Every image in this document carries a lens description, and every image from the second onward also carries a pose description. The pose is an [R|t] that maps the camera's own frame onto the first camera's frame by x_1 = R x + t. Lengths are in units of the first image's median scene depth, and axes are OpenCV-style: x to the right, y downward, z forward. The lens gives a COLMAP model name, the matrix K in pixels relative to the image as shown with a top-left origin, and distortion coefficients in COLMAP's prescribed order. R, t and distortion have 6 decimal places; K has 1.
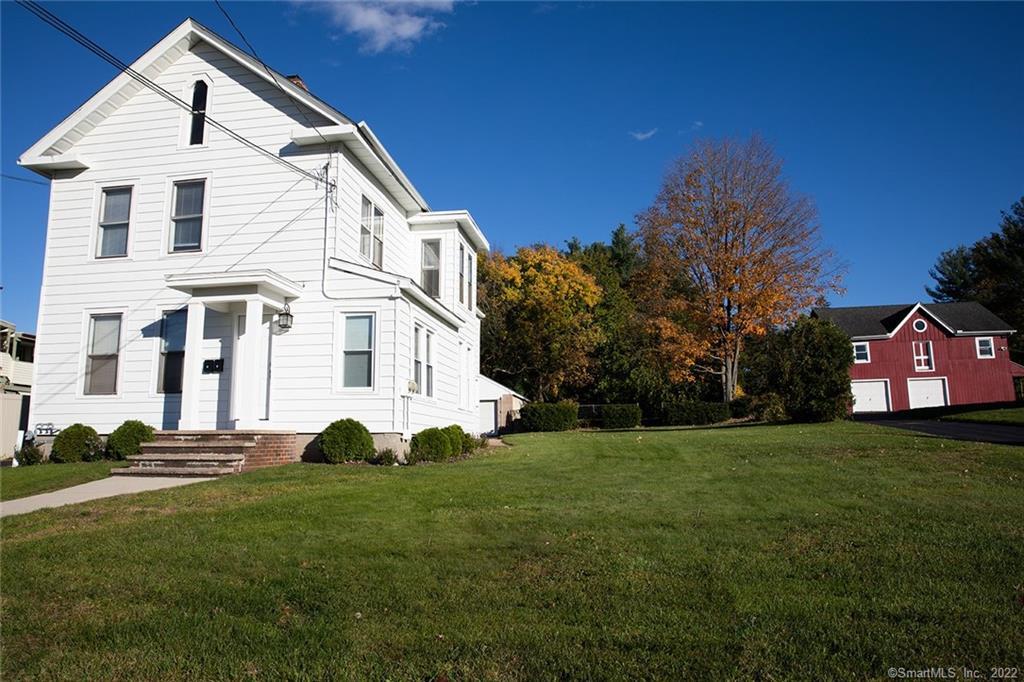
lens RADIAL K [[691.5, 0, 509.6], [0, 691.5, 343.7], [0, 0, 1]] dist [-0.114537, 0.088637]
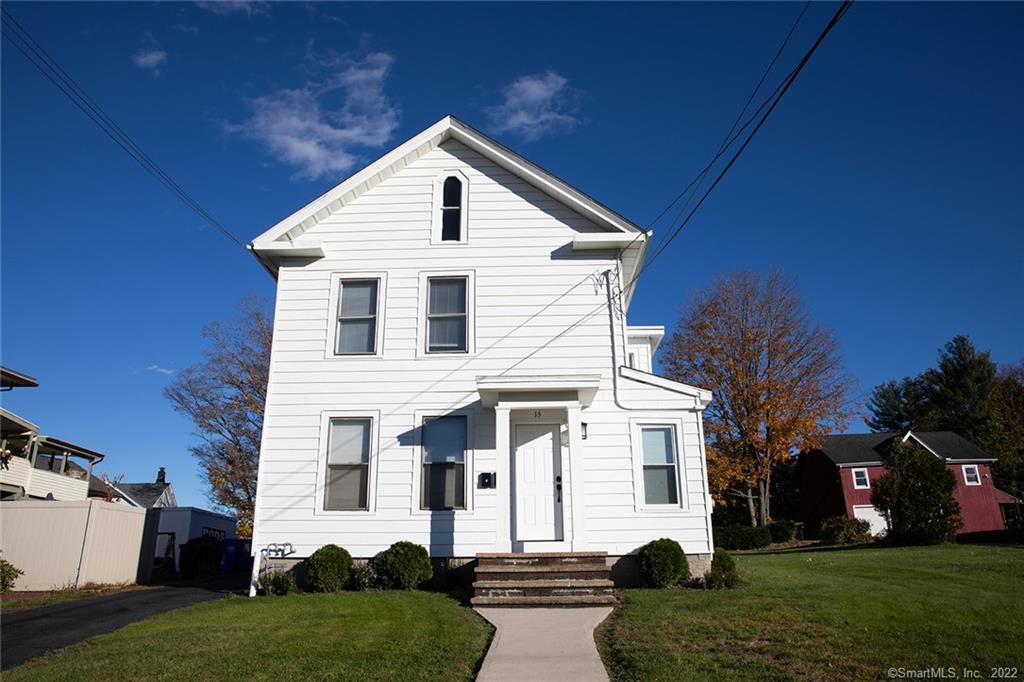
lens RADIAL K [[691.5, 0, 509.6], [0, 691.5, 343.7], [0, 0, 1]] dist [-0.114537, 0.088637]
pose [[0.991455, 0.043057, 0.123135, -0.509885], [-0.020529, 0.983694, -0.178675, 0.017218], [-0.128821, 0.174620, 0.976173, 0.074725]]
